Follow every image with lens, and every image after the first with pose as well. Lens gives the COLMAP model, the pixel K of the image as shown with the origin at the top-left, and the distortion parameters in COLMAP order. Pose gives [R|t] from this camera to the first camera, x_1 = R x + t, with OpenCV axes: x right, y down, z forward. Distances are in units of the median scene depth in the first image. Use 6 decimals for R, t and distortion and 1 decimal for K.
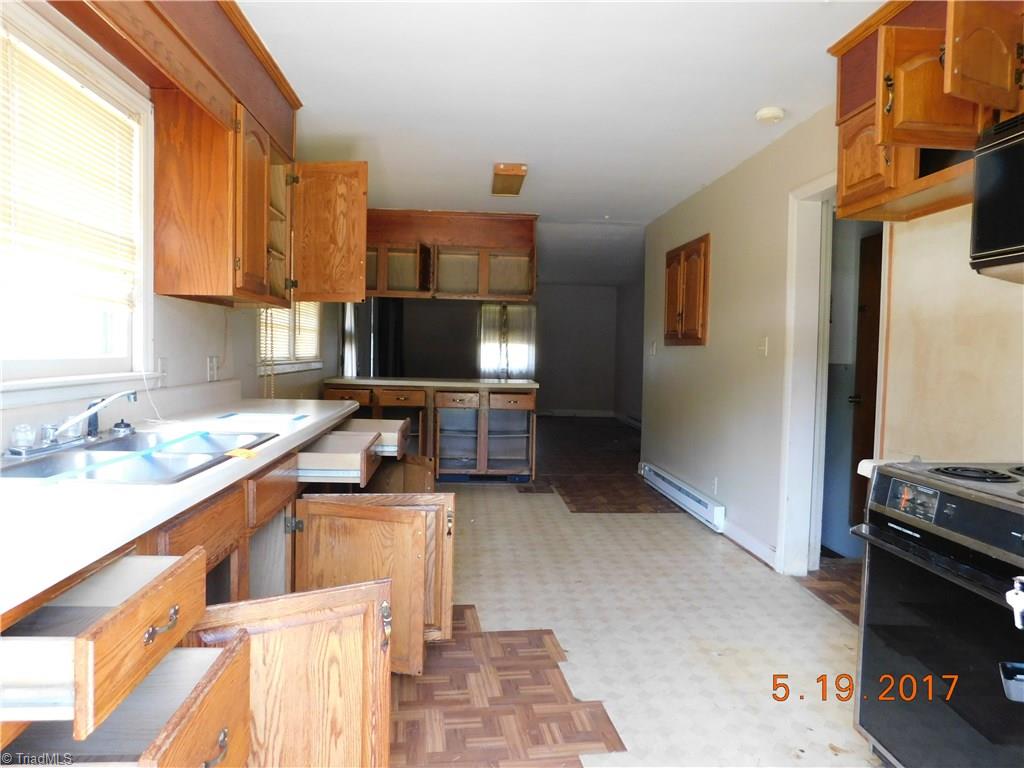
lens RADIAL K [[674.5, 0, 511.3], [0, 674.5, 382.1], [0, 0, 1]] dist [-0.072890, 0.058562]
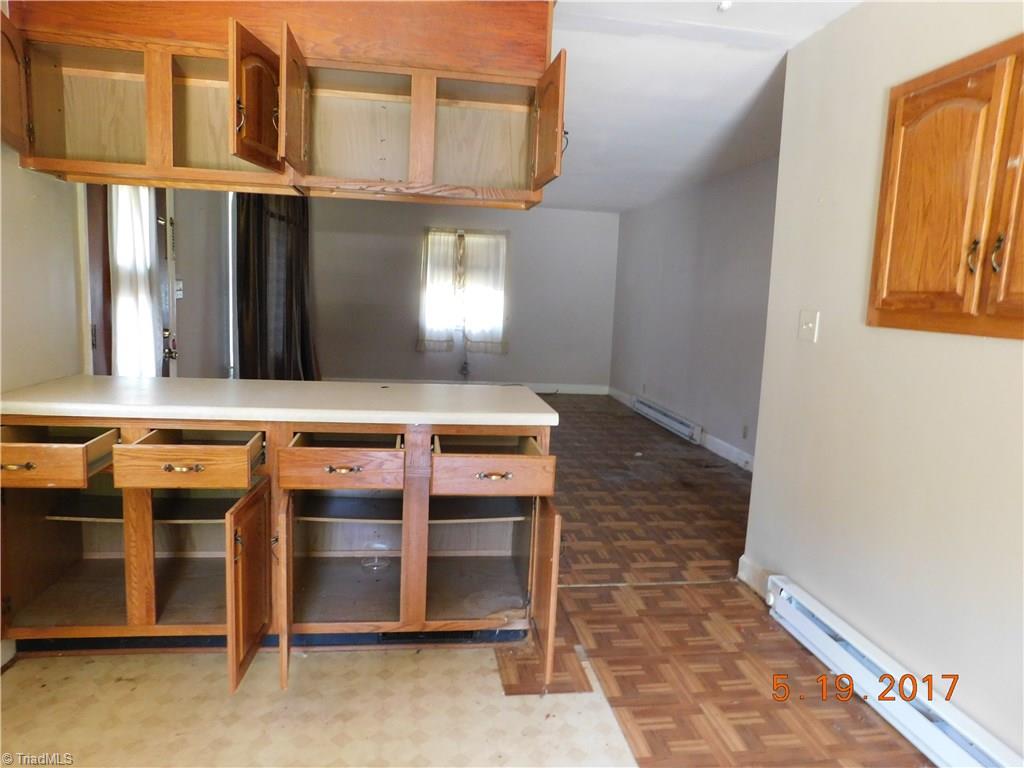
lens RADIAL K [[671.0, 0, 513.4], [0, 671.0, 385.9], [0, 0, 1]] dist [-0.064958, 0.043991]
pose [[0.996945, 0.012478, 0.077101, -0.027635], [-0.019787, 0.995302, 0.094774, -0.089658], [-0.075556, -0.096010, 0.992509, 1.076726]]
